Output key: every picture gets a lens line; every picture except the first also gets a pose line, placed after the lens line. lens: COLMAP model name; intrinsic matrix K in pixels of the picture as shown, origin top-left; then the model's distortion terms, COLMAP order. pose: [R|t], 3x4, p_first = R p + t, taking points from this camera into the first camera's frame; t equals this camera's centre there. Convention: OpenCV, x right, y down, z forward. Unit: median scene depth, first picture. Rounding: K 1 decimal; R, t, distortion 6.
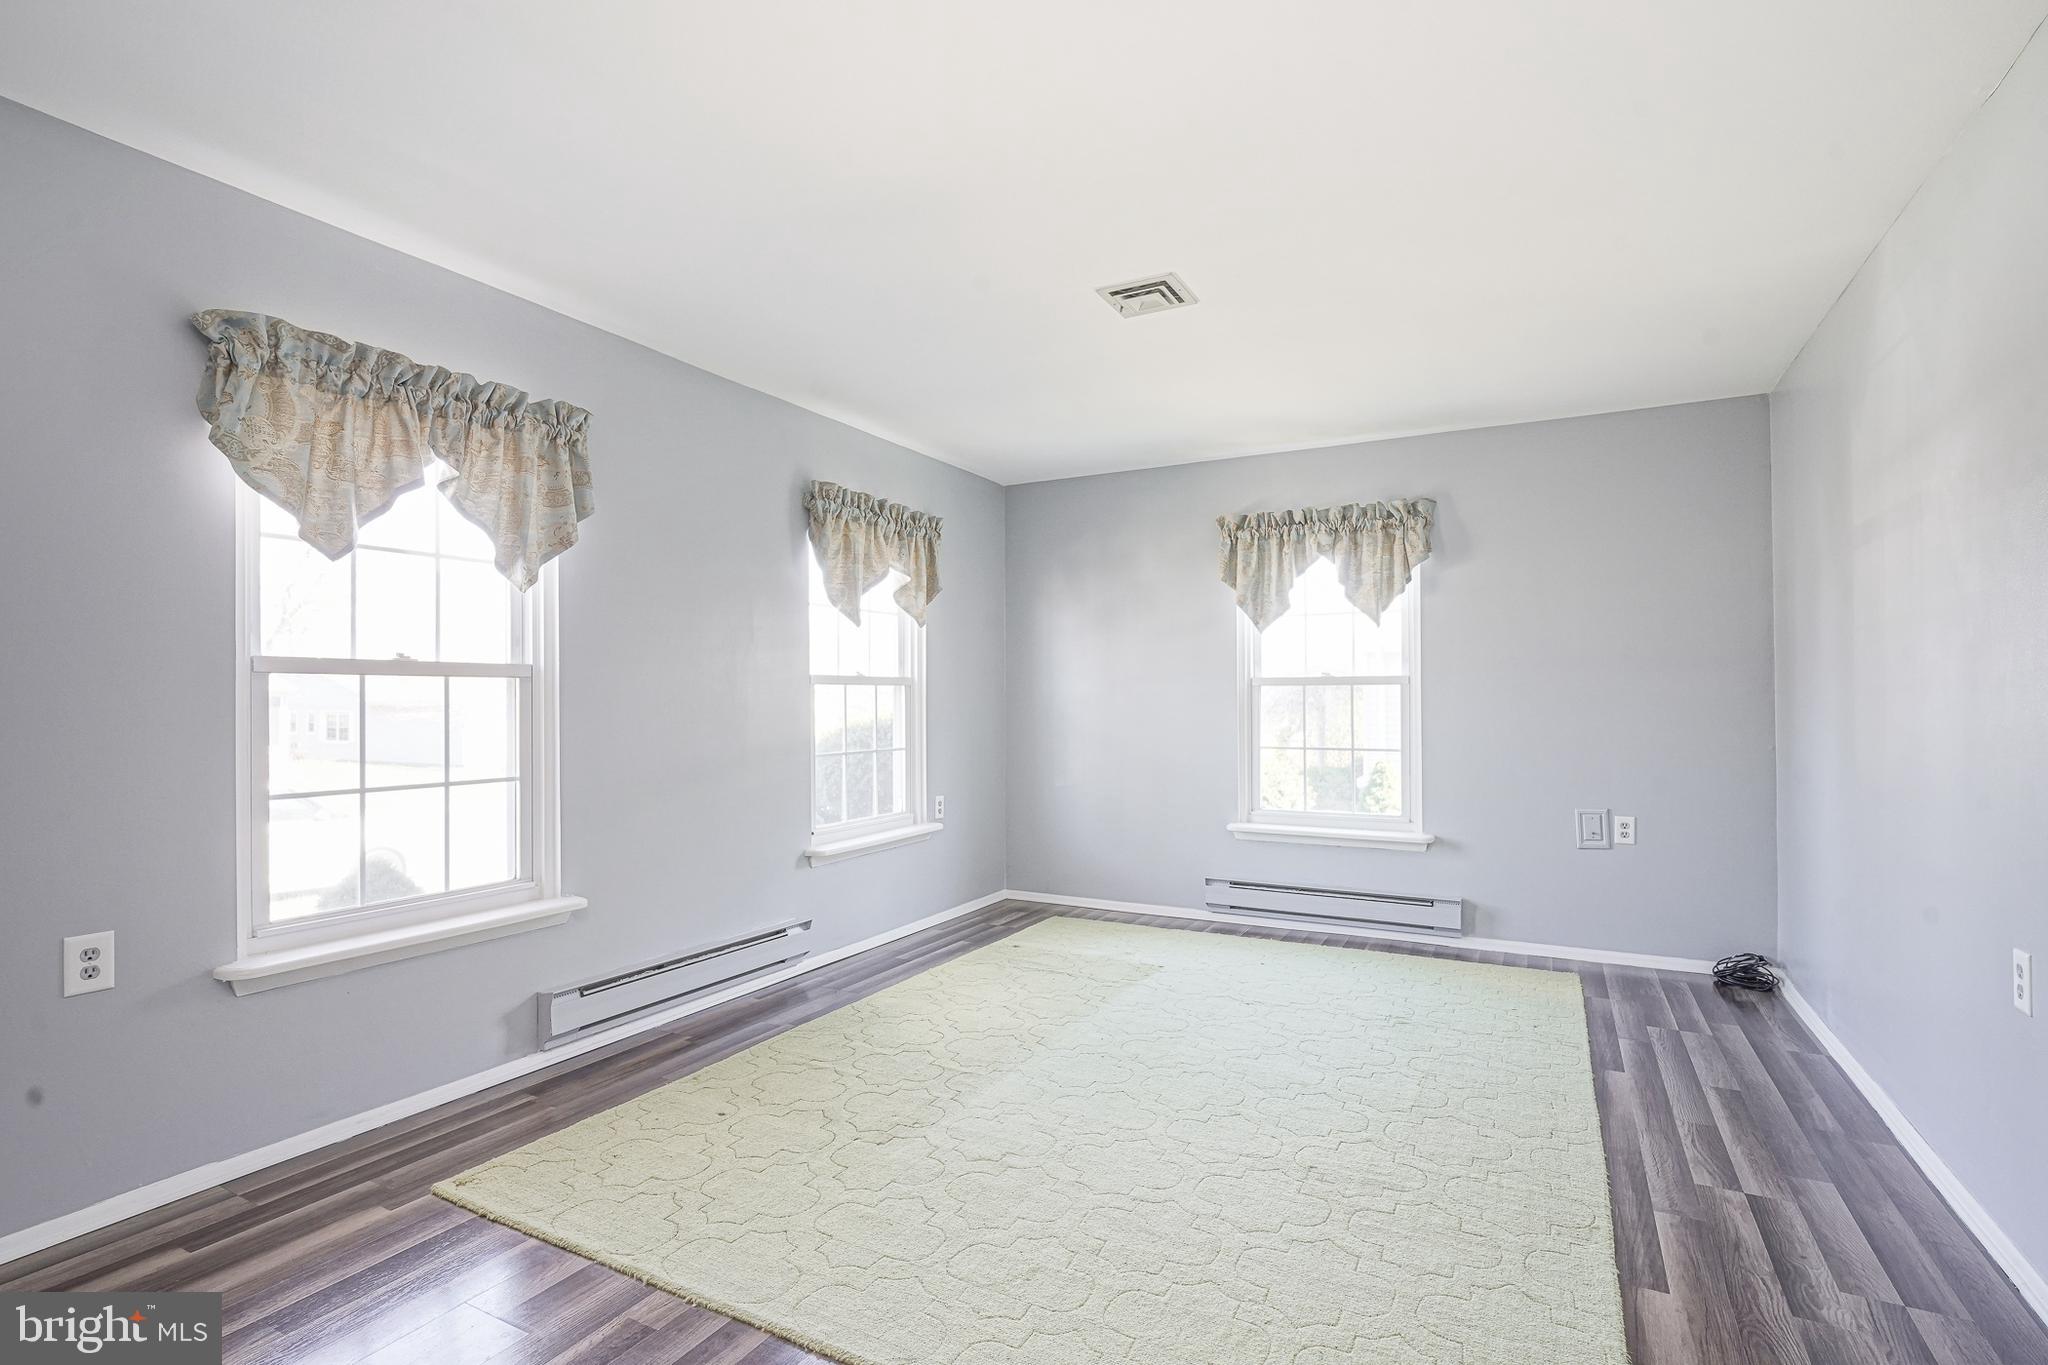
lens RADIAL K [[1030.4, 0, 980.6], [0, 1030.4, 695.5], [0, 0, 1]] dist [-0.008221, 0.005535]
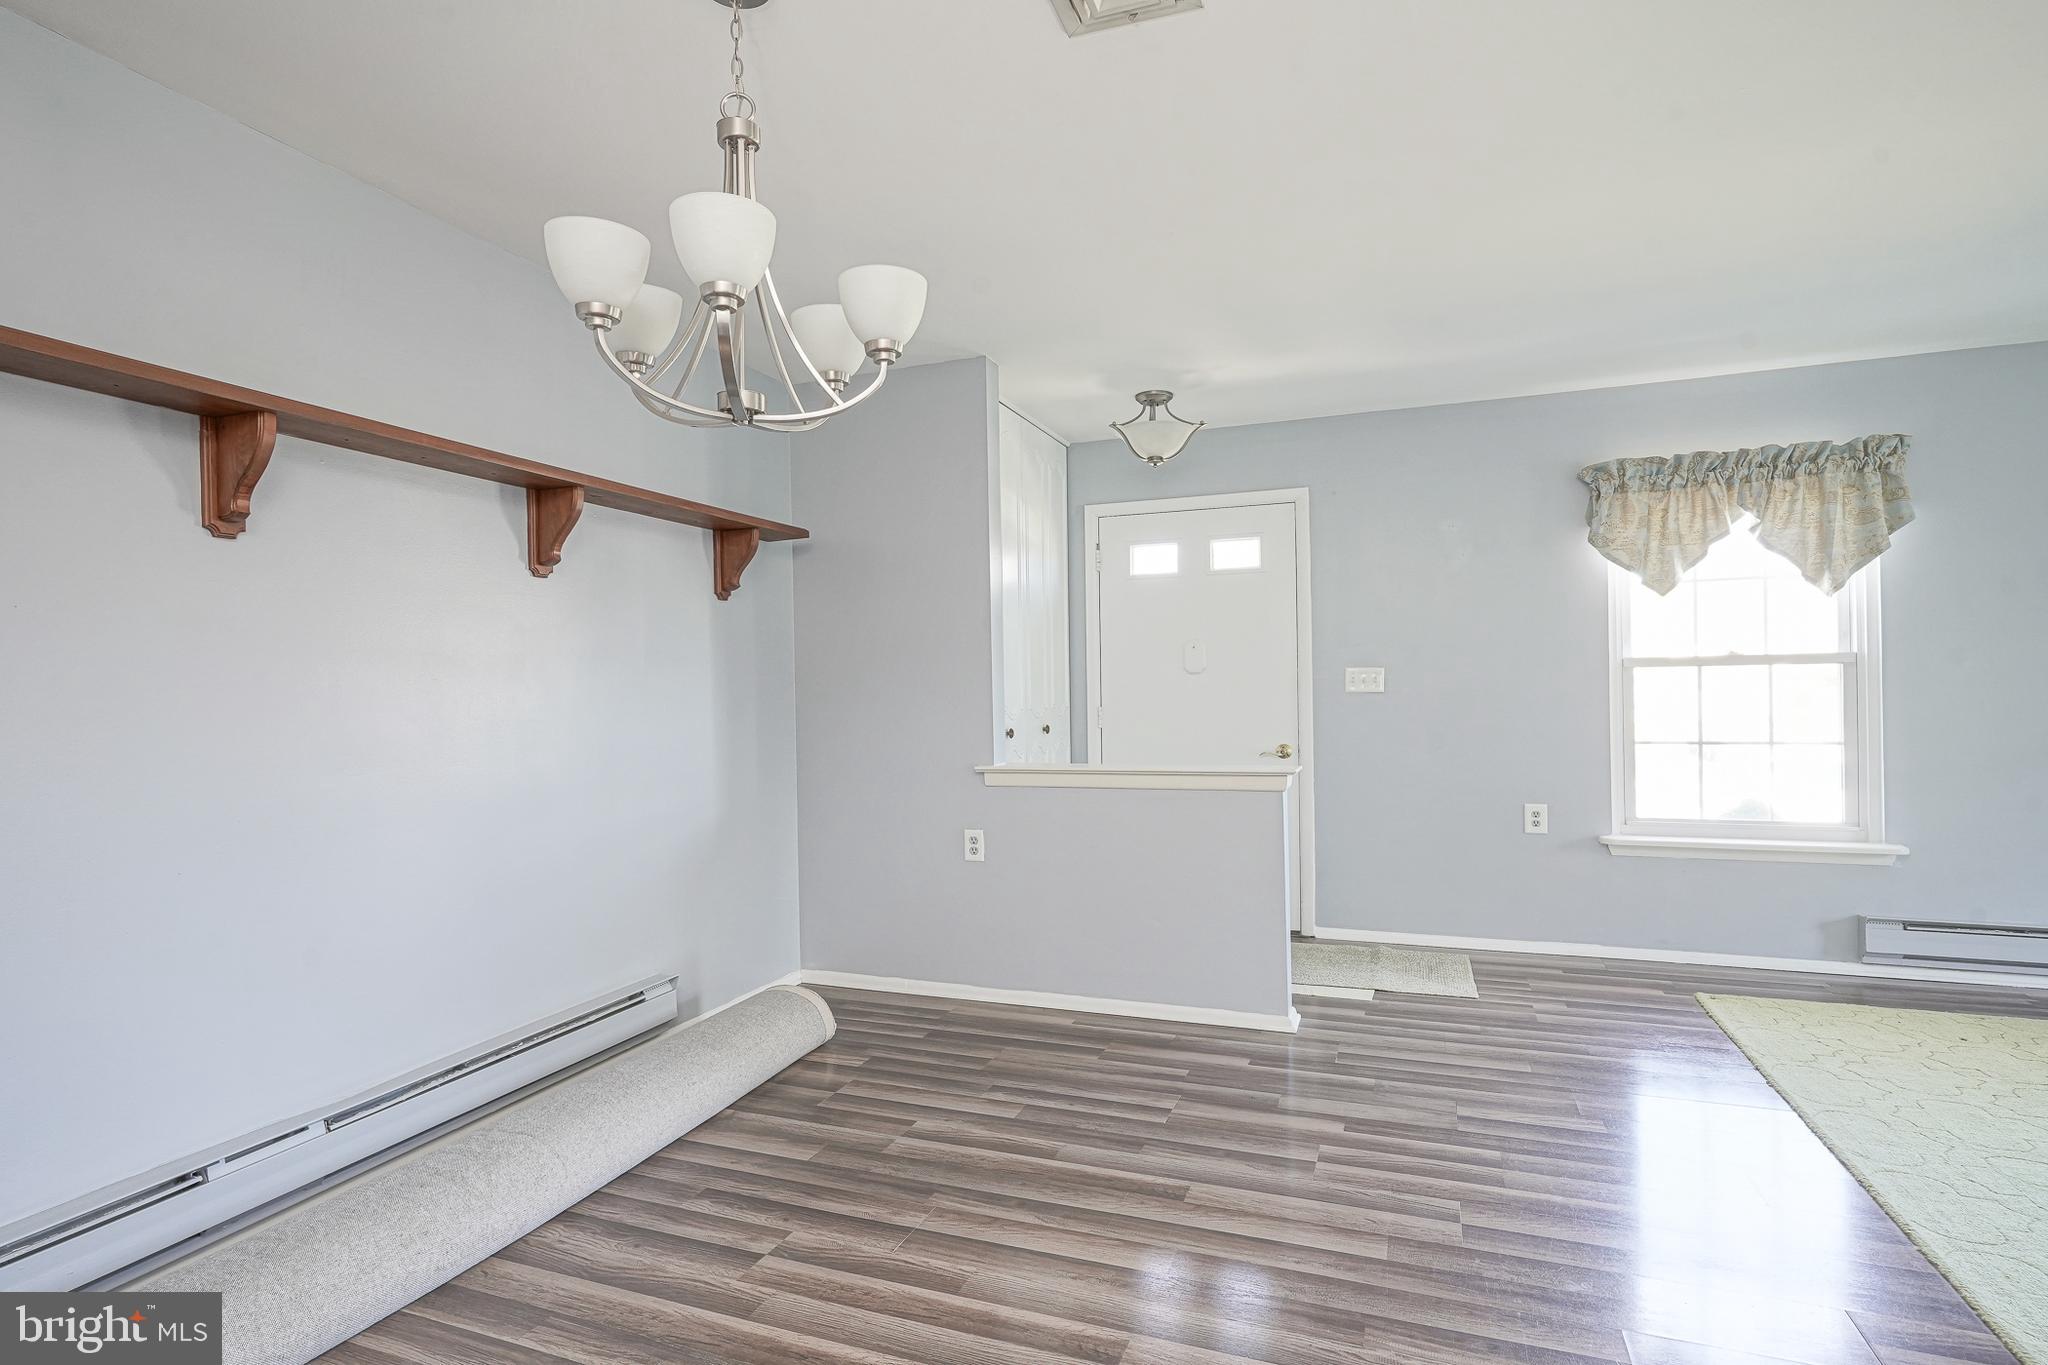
lens RADIAL K [[959.2, 0, 1023.6], [0, 959.2, 694.3], [0, 0, 1]] dist [-0.010312, 0.004382]
pose [[0.132965, 0.000984, -0.991120, 0.620063], [0.019033, 0.999813, 0.003546, -0.002580], [0.990938, -0.019336, 0.132921, -0.161842]]
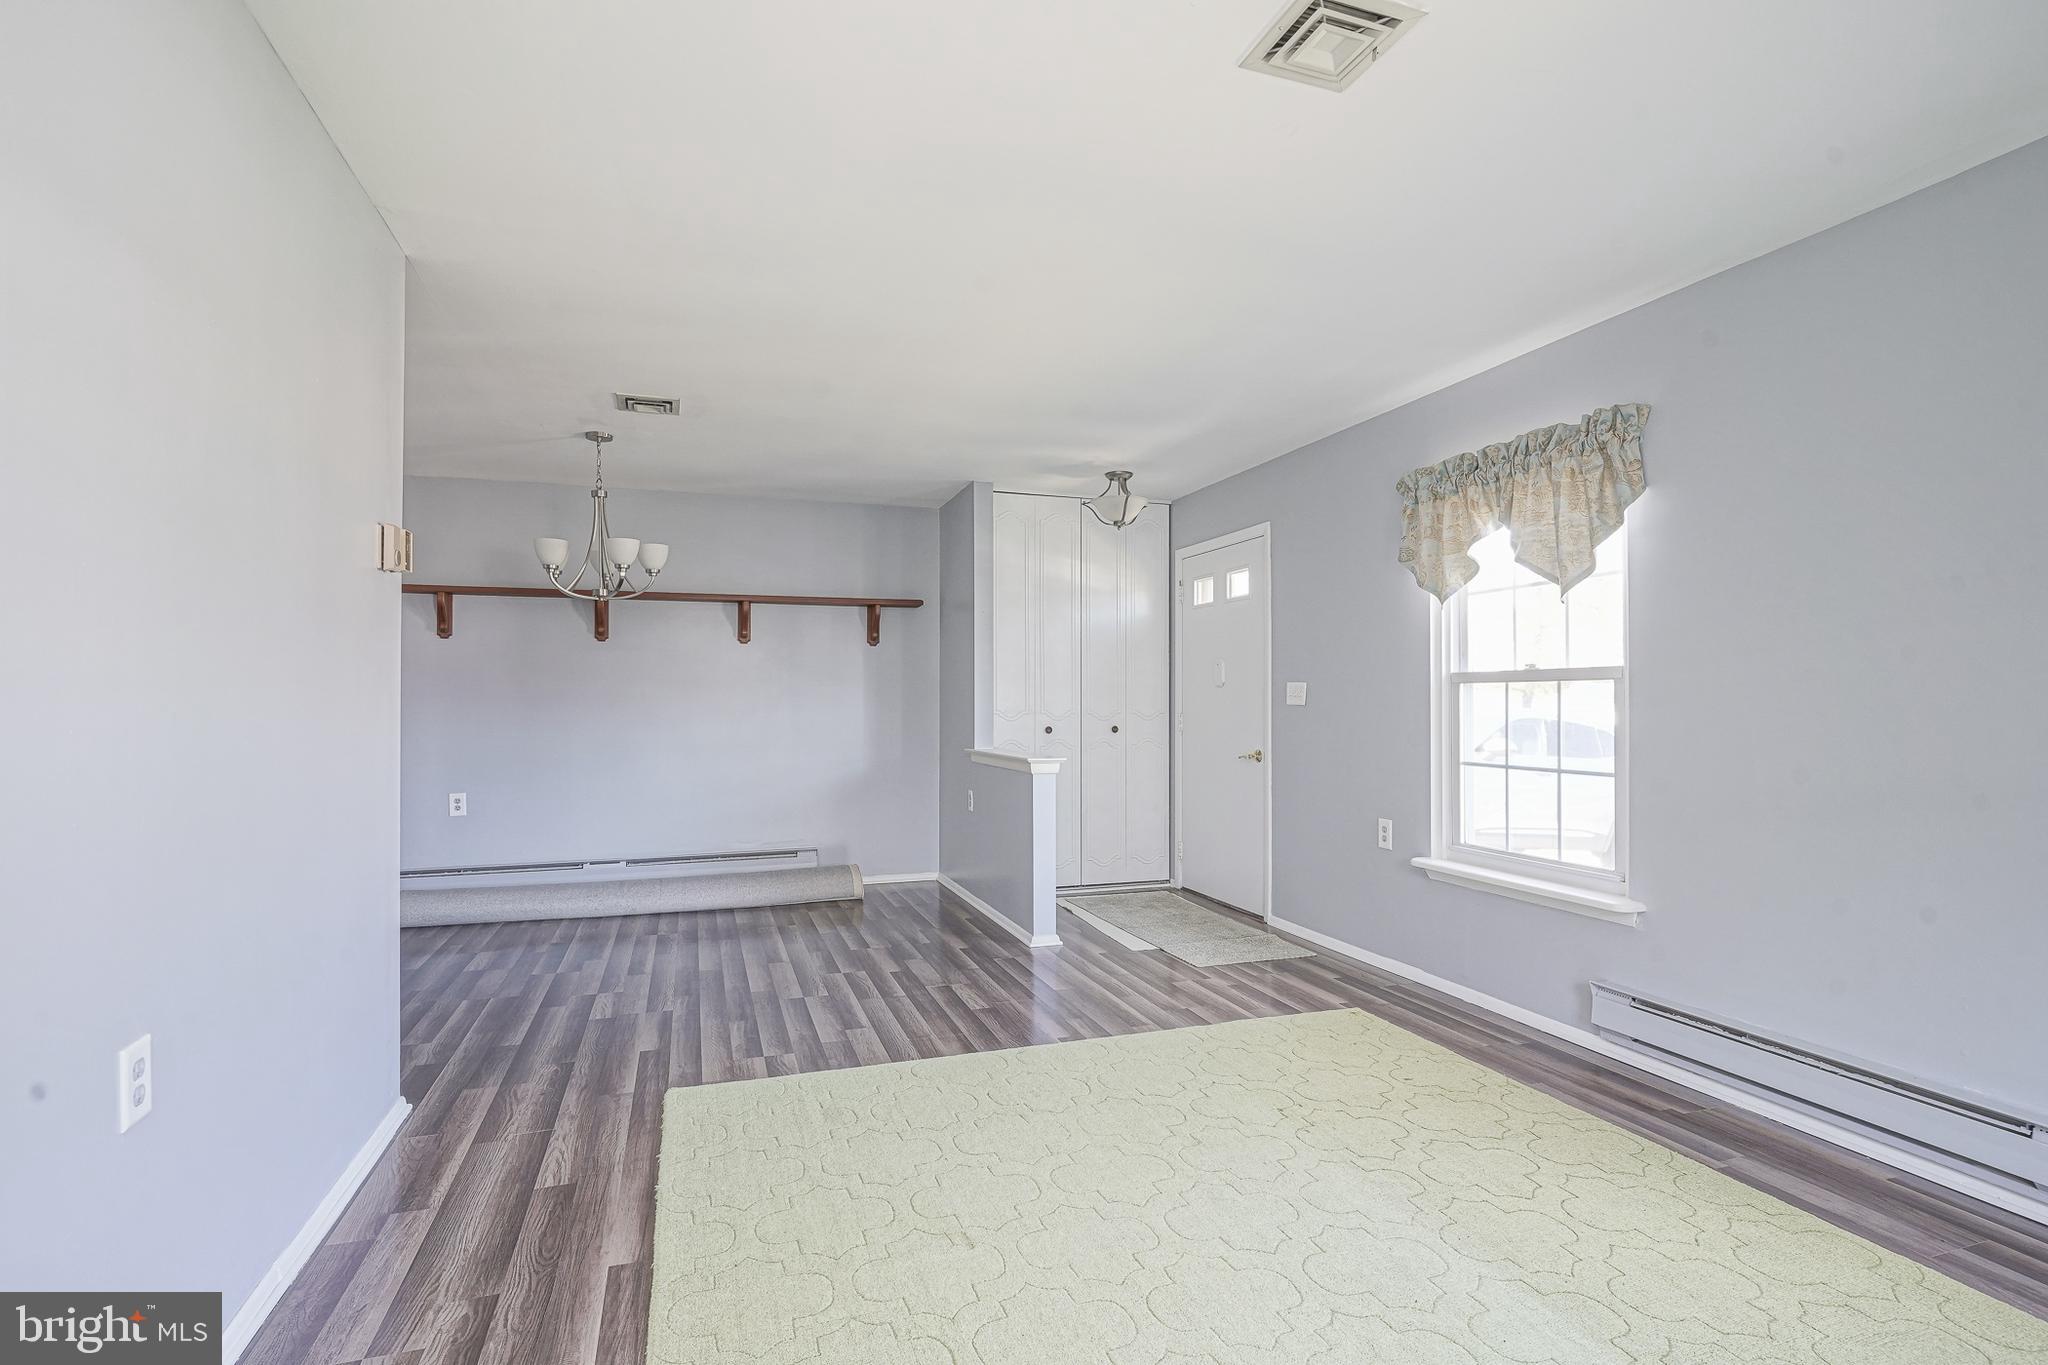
lens RADIAL K [[959.2, 0, 1030.0], [0, 959.2, 685.7], [0, 0, 1]] dist [-0.010312, 0.004382]
pose [[-0.657781, -0.008707, -0.753159, 0.732156], [0.006650, 0.999827, -0.017367, 0.002197], [0.753180, -0.016432, -0.657609, 1.283408]]
